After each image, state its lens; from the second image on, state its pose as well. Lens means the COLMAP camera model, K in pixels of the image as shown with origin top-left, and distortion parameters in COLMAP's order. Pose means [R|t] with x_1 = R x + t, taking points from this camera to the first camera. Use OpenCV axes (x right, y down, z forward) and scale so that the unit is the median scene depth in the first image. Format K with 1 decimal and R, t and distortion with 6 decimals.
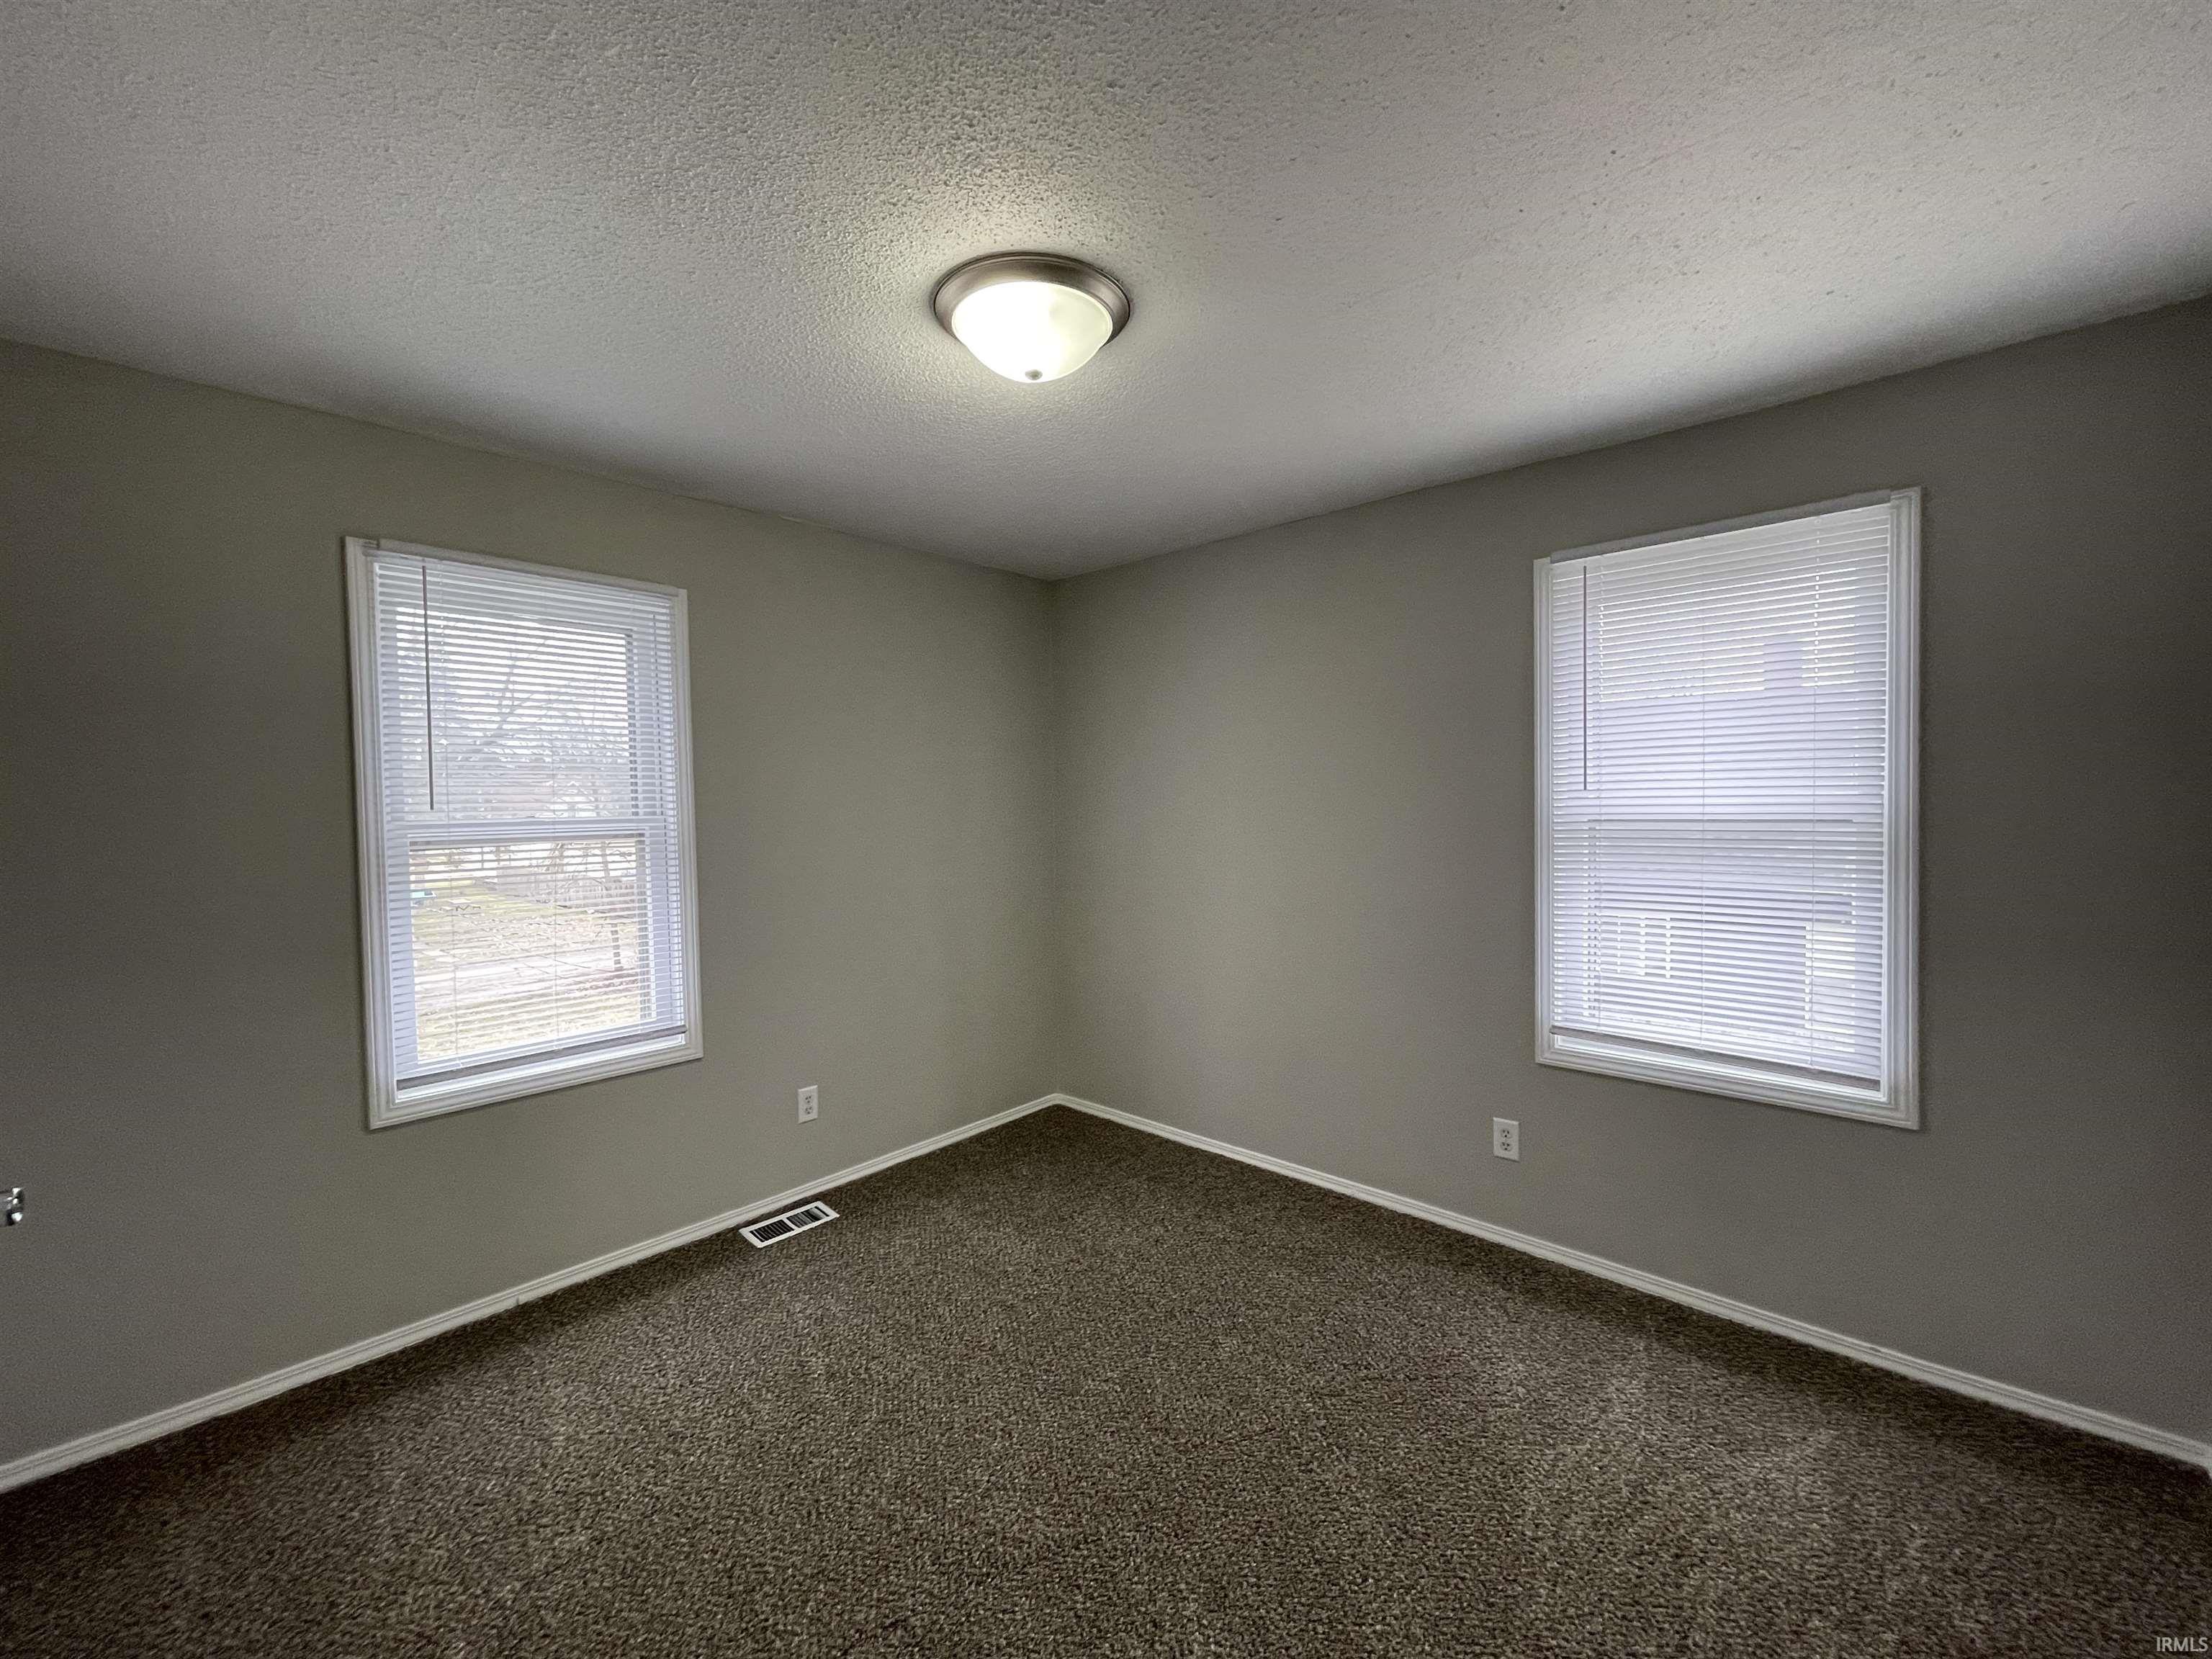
lens RADIAL K [[889.5, 0, 1105.9], [0, 889.5, 820.7], [0, 0, 1]] dist [-0.002382, 0.000311]
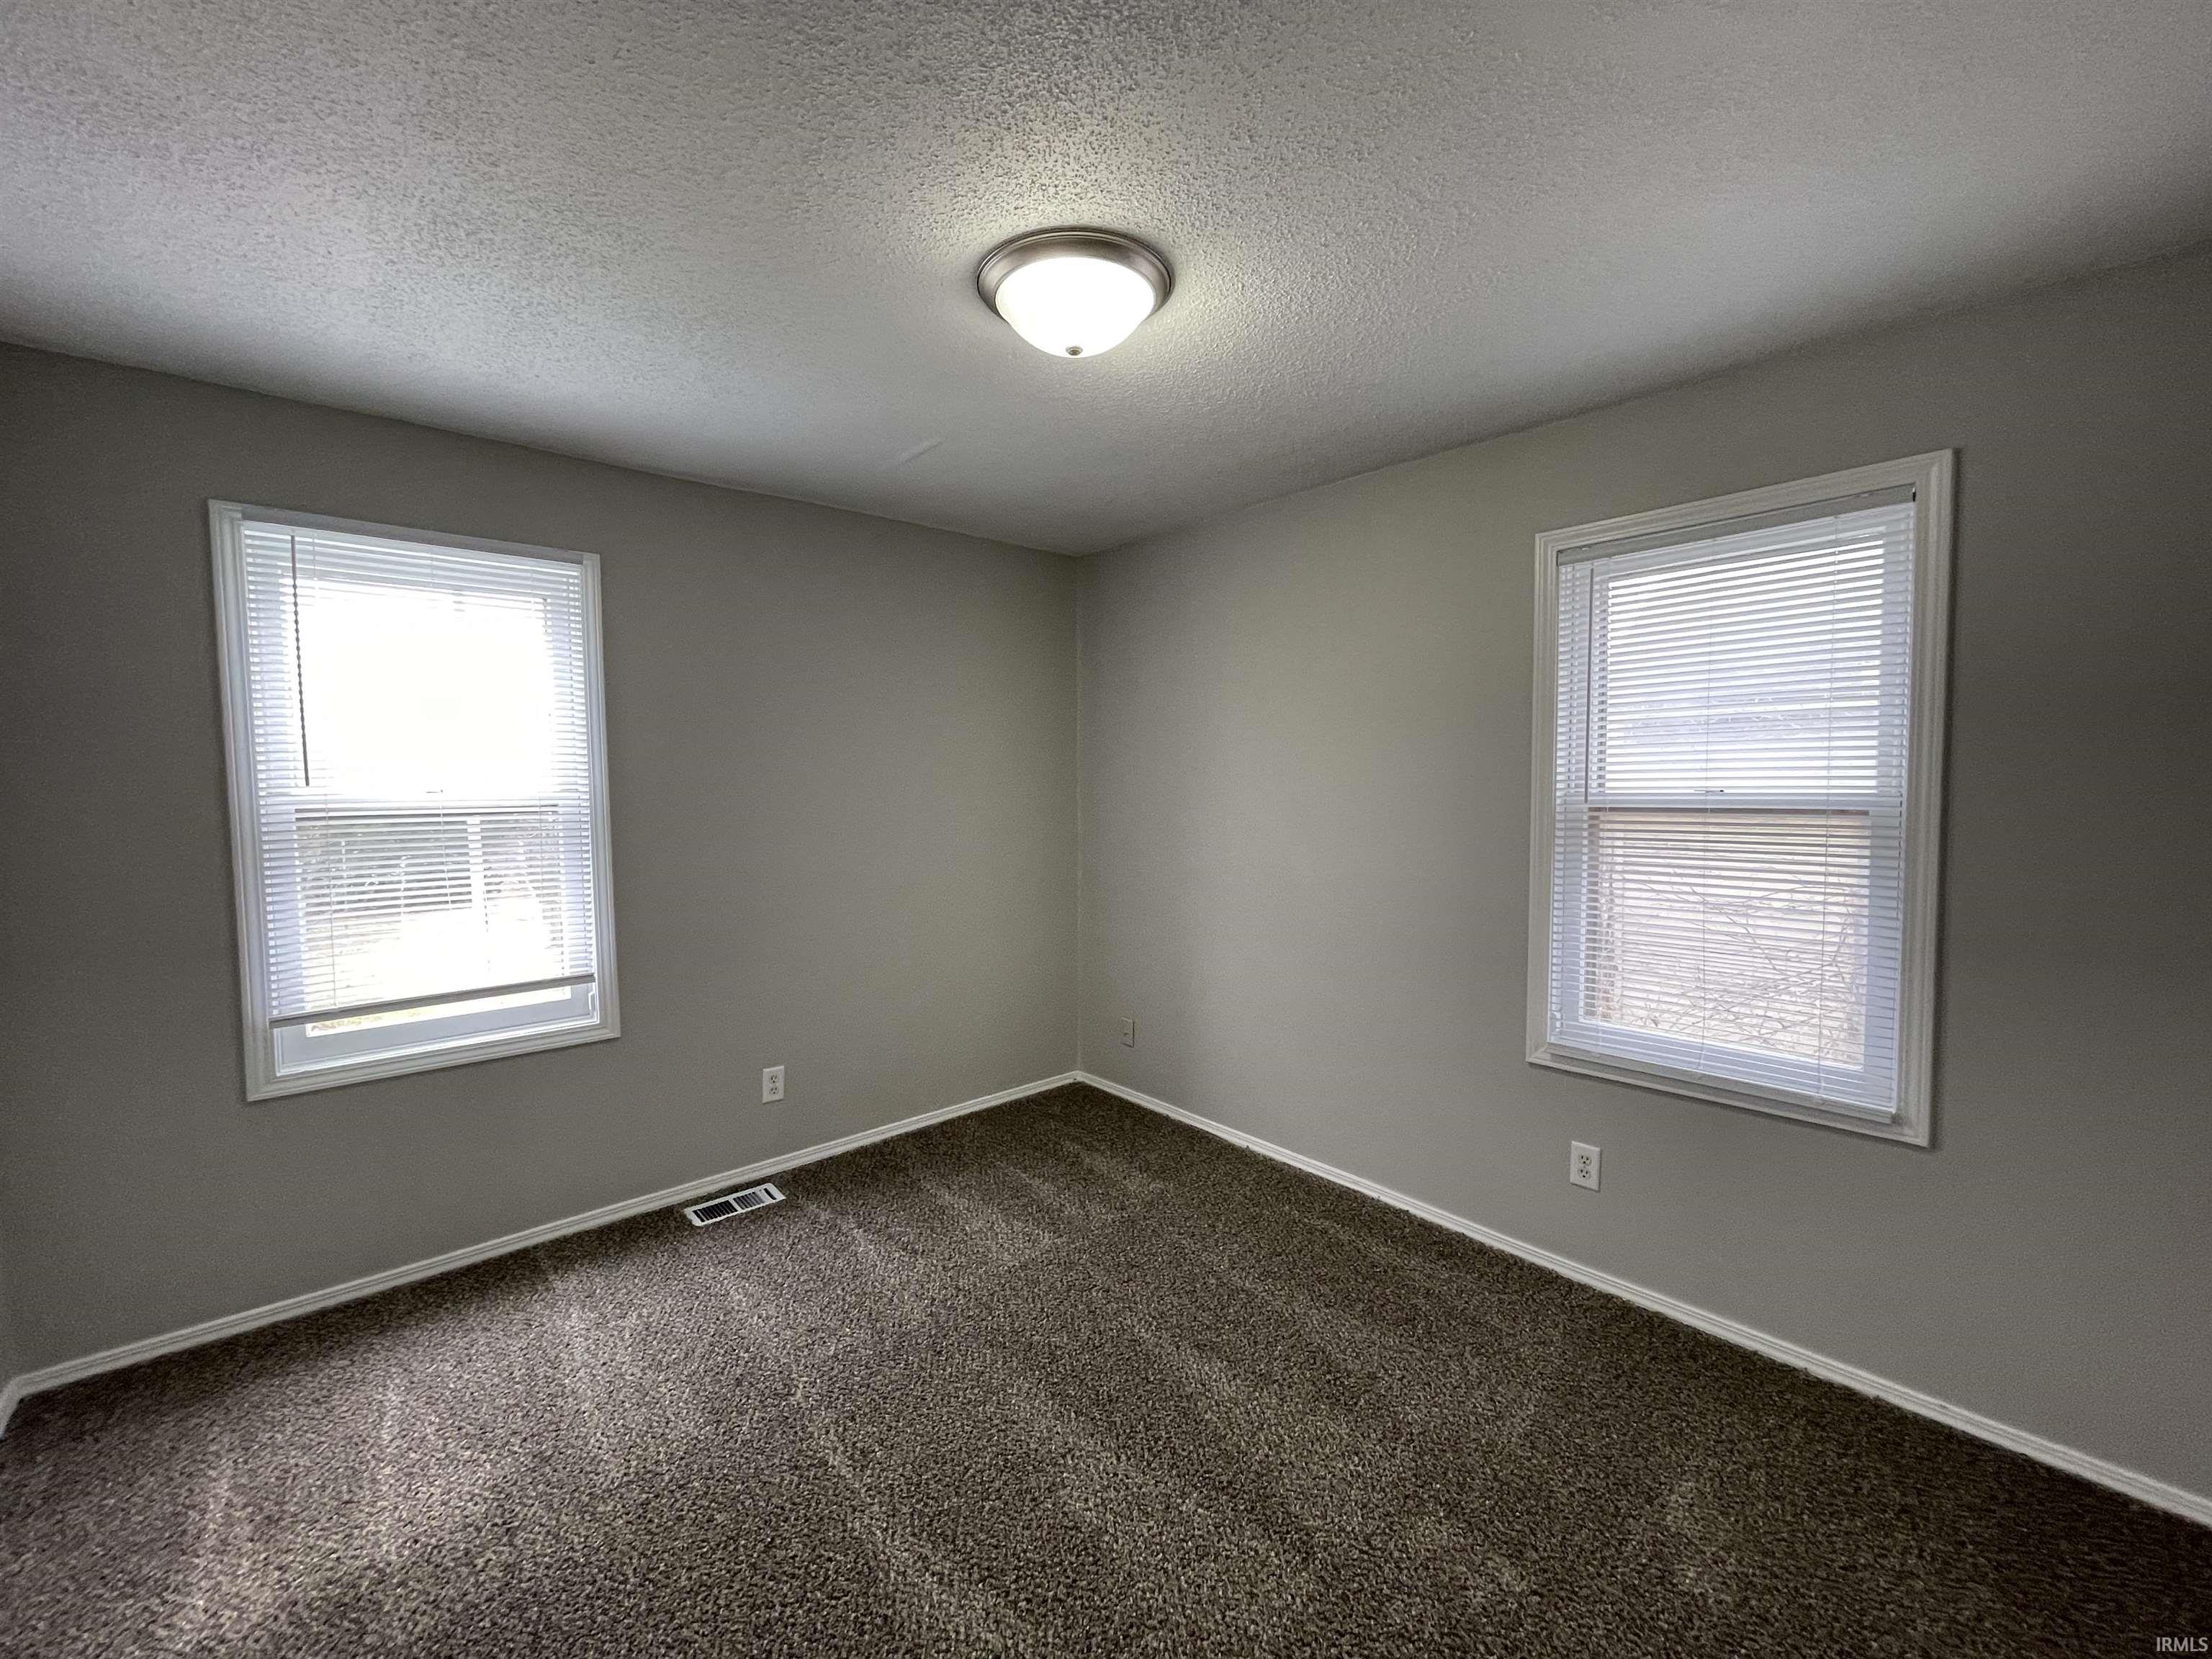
lens RADIAL K [[889.5, 0, 1101.6], [0, 889.5, 828.0], [0, 0, 1]] dist [-0.002382, 0.000311]
pose [[0.998100, 0.008025, -0.061089, 0.107319], [-0.006478, 0.999654, 0.025489, 0.007506], [0.061272, -0.025045, 0.997807, 0.050543]]
